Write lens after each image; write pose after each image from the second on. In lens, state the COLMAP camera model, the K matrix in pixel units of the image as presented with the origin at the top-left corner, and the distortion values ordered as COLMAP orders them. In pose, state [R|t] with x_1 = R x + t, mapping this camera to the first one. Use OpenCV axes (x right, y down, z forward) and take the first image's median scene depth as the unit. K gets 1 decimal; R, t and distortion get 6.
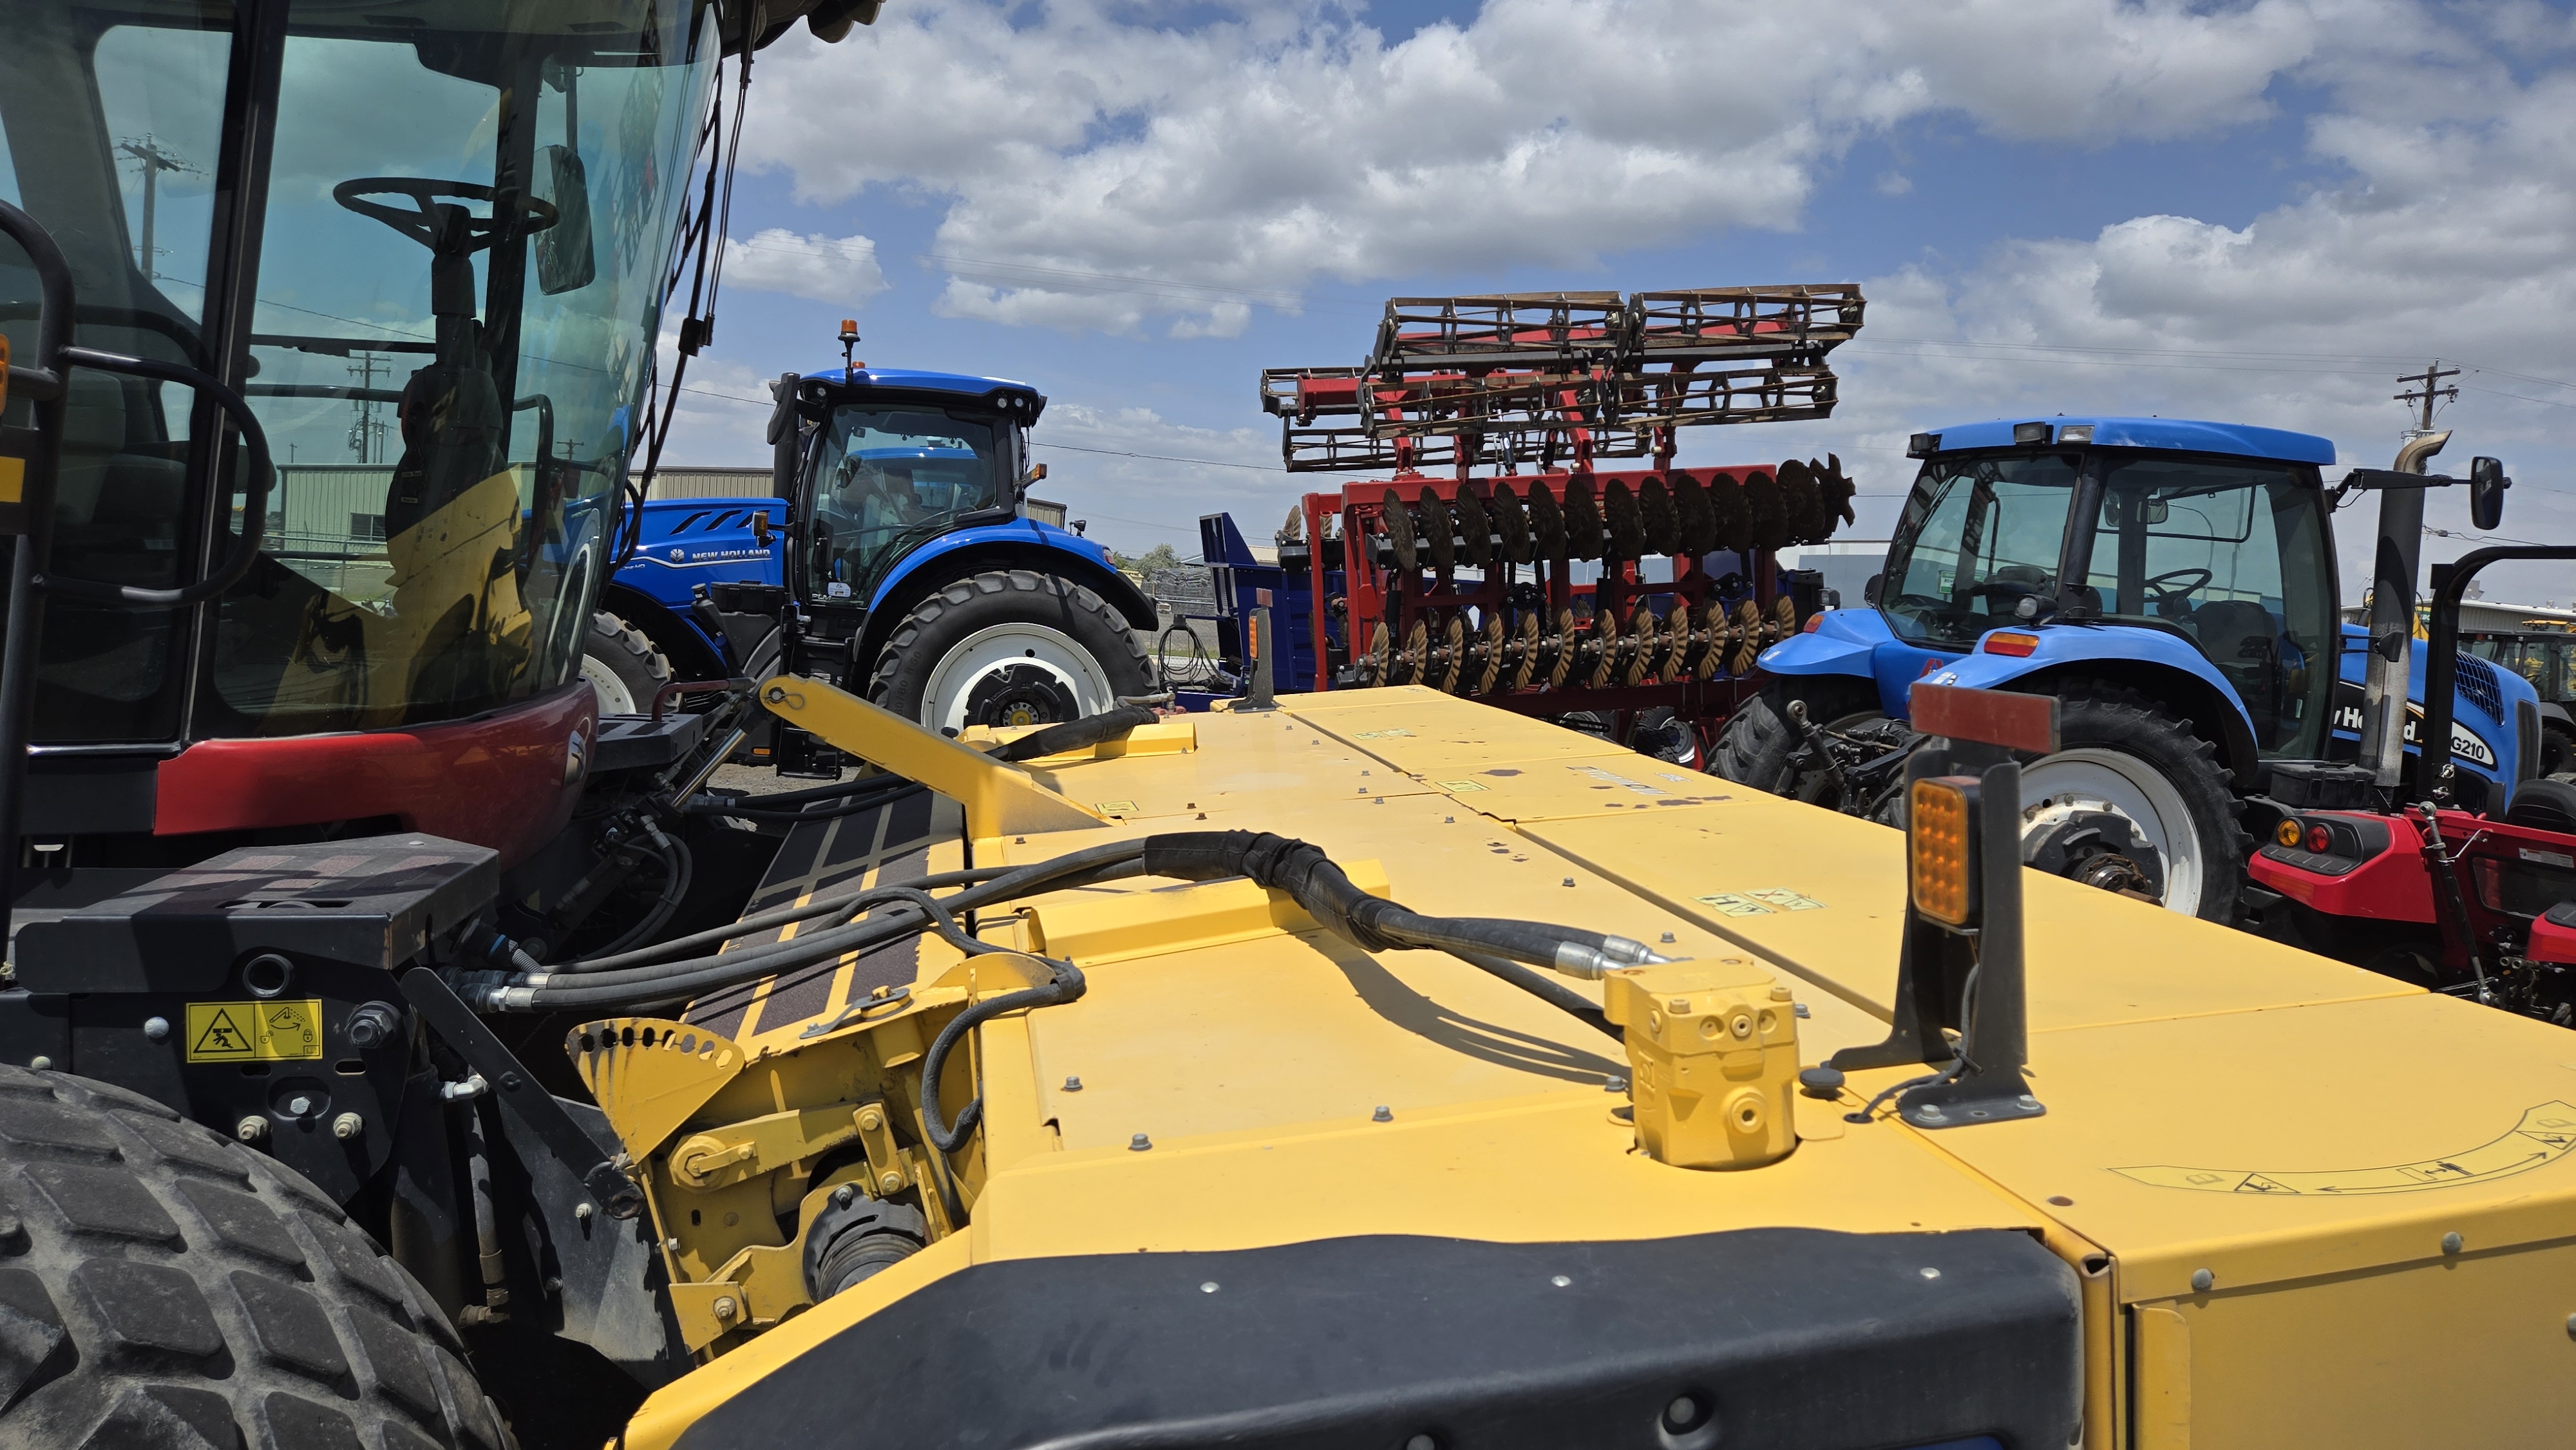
lens RADIAL K [[1692.2, 0, 1247.1], [0, 1692.2, 733.1], [0, 0, 1]] dist [0.103845, -0.110332]
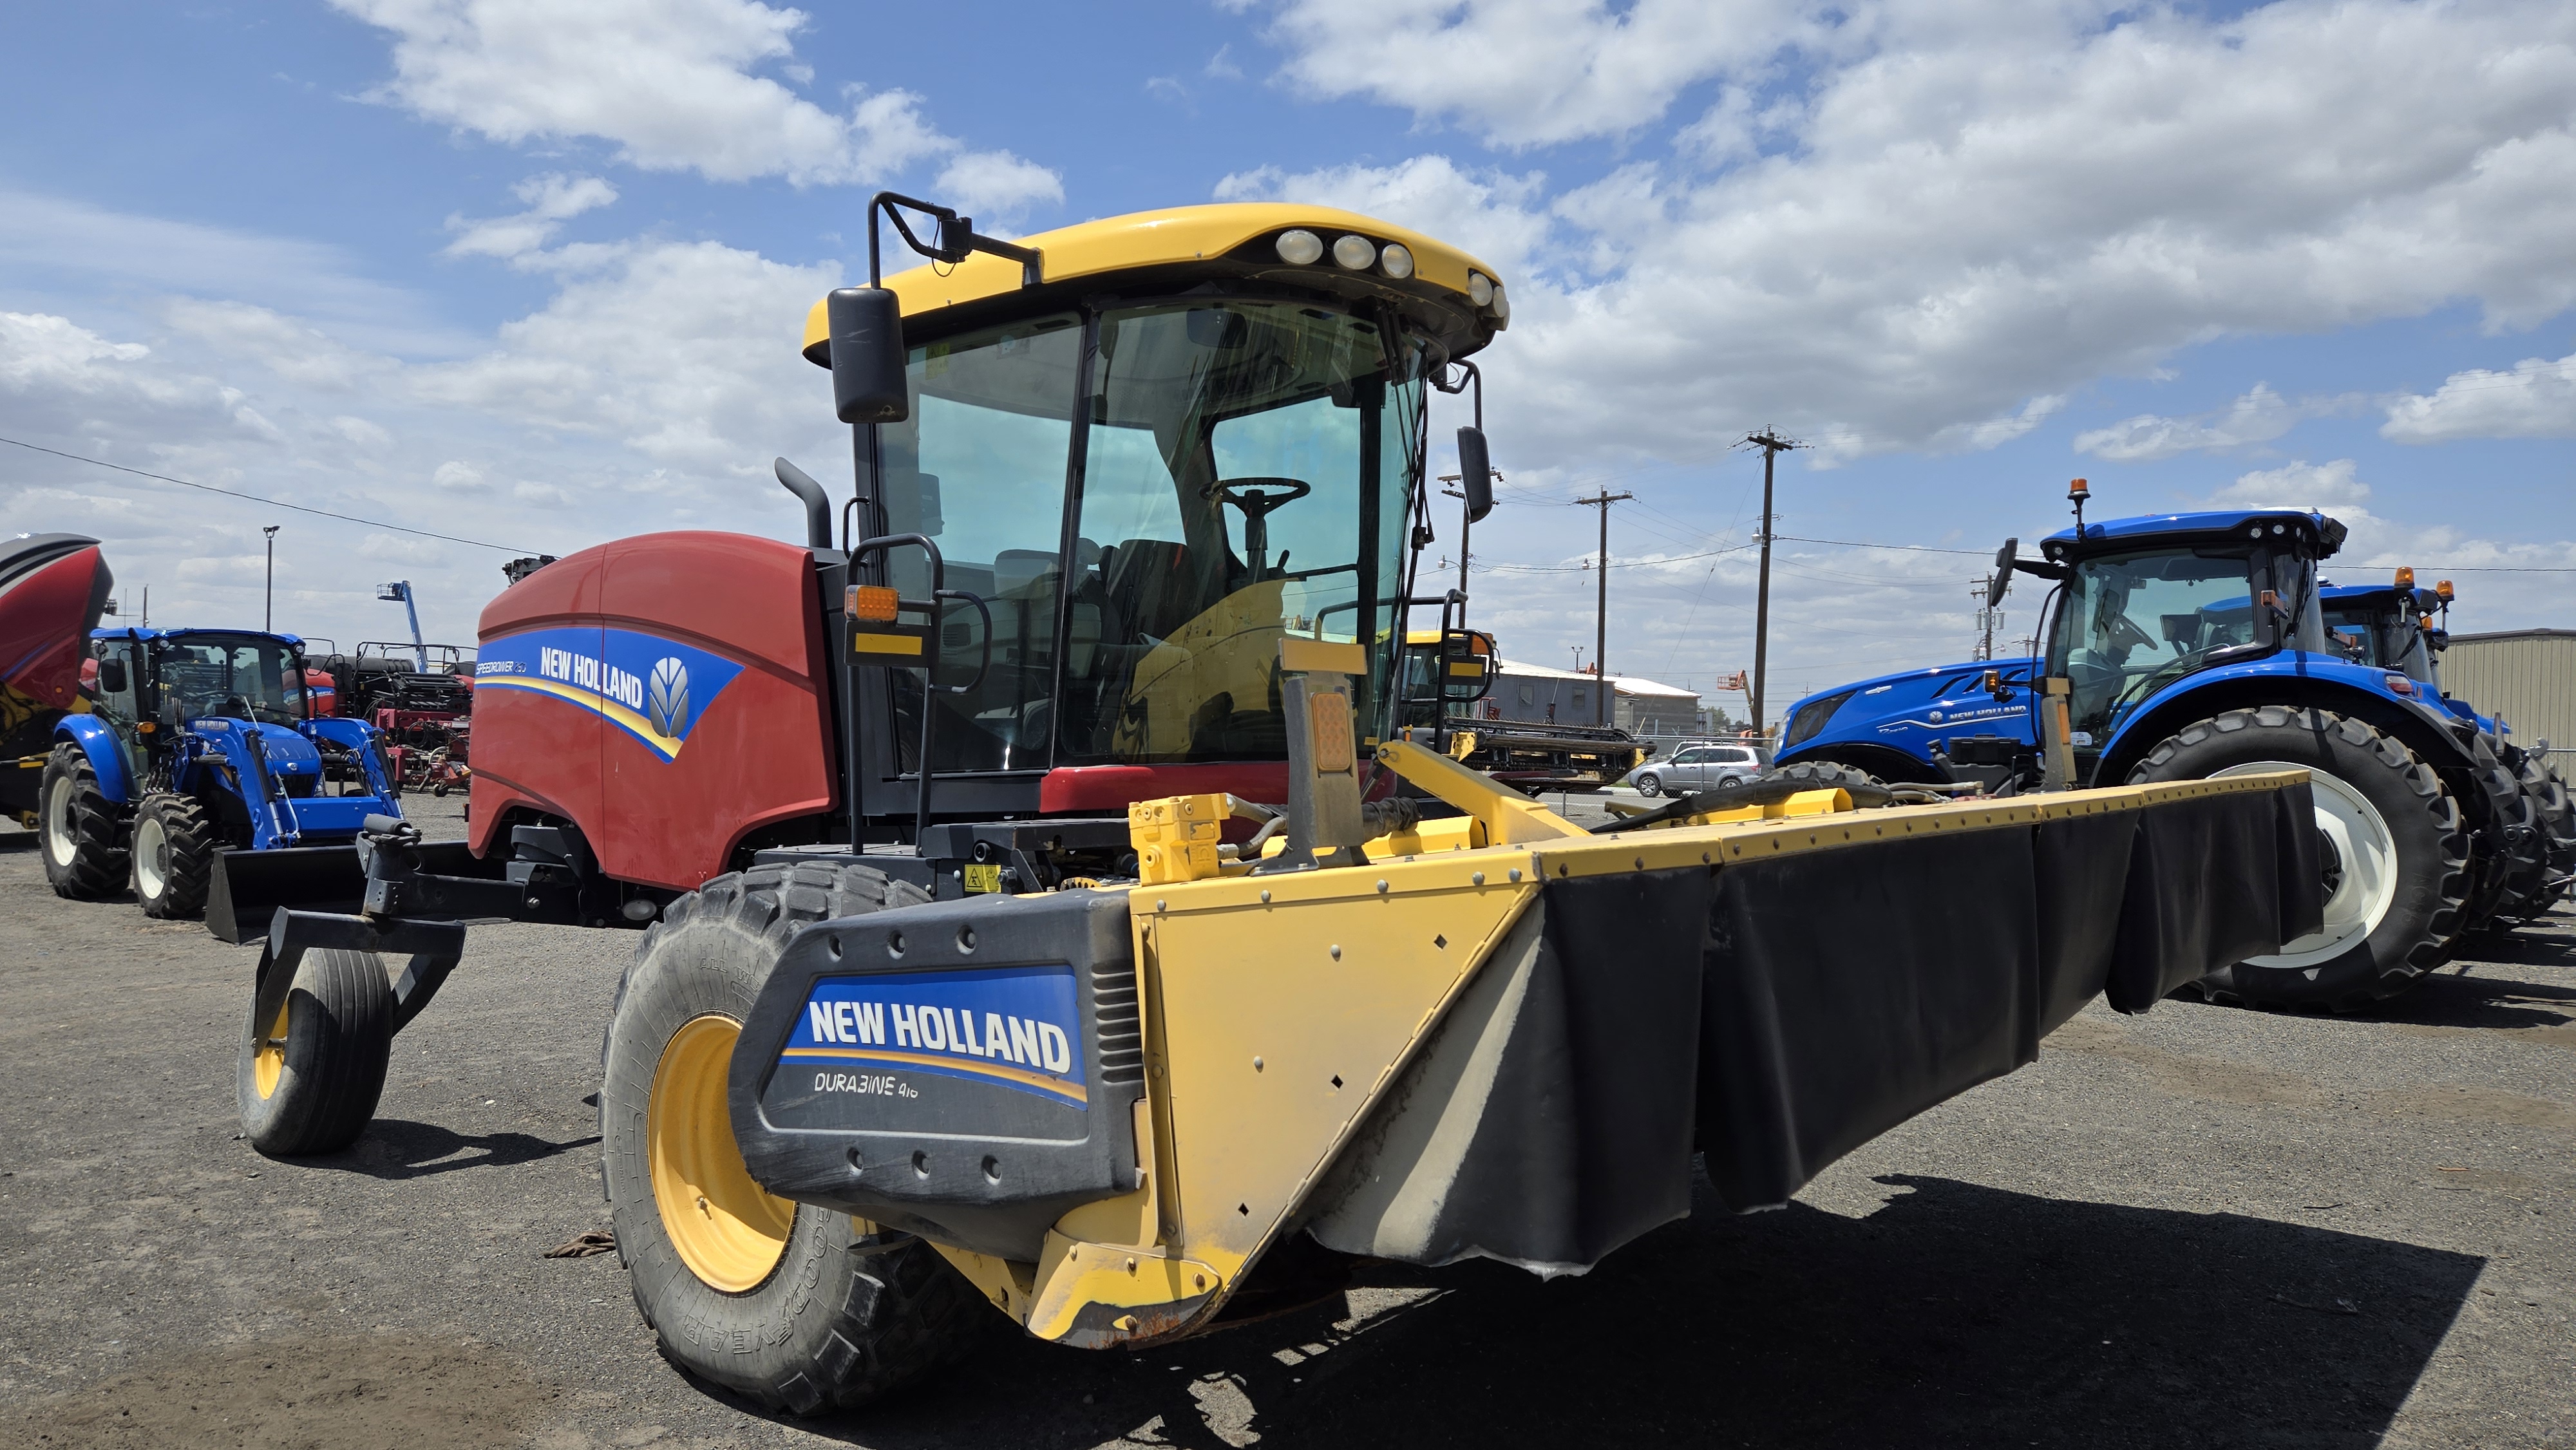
lens RADIAL K [[1692.2, 0, 1247.1], [0, 1692.2, 733.1], [0, 0, 1]] dist [0.103845, -0.110332]
pose [[0.614333, -0.060523, -0.786722, 0.269697], [-0.036677, 0.993786, -0.105093, 0.039490], [0.788194, 0.093416, 0.608295, -0.018046]]
